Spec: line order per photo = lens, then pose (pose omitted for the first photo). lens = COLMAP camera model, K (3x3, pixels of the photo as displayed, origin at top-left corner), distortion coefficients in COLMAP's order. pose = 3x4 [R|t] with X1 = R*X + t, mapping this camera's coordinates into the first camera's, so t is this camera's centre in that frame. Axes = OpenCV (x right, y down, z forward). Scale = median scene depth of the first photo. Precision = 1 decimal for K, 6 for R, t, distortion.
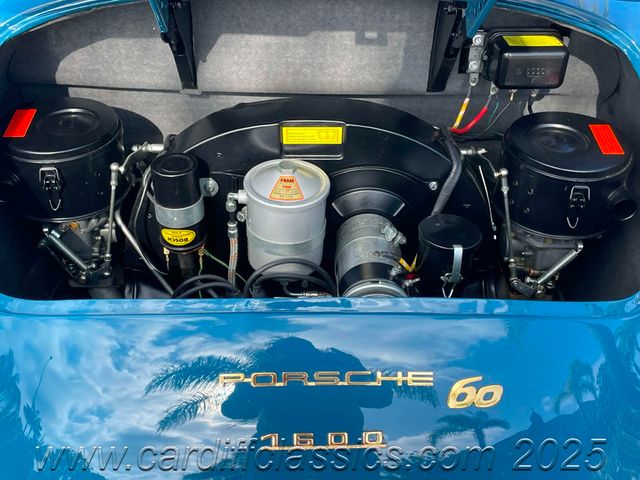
lens RADIAL K [[750.8, 0, 314.6], [0, 750.8, 243.2], [0, 0, 1]] dist [0.048319, 0.000000]
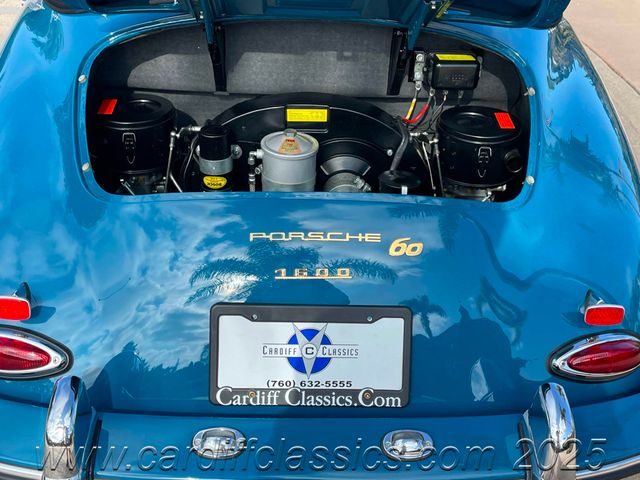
lens RADIAL K [[750.8, 0, 320.1], [0, 750.8, 235.9], [0, 0, 1]] dist [0.048319, 0.000000]
pose [[0.999777, 0.007982, 0.019531, -0.004276], [-0.005797, 0.993973, -0.109475, 0.251615], [-0.020287, 0.109337, 0.993798, -0.440643]]
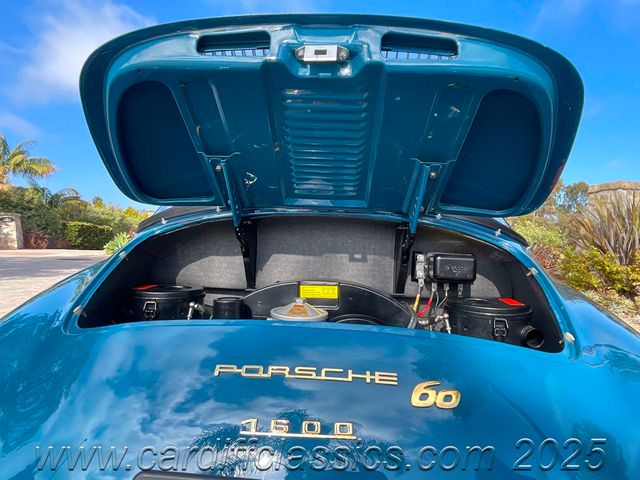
lens RADIAL K [[399.6, 0, 317.6], [0, 399.6, 234.9], [0, 0, 1]] dist [0.002044, 0.001495]
pose [[0.996931, 0.014214, -0.076984, 0.056479], [-0.058961, 0.783239, -0.618918, 0.278785], [0.051499, 0.621558, 0.781673, 0.265670]]
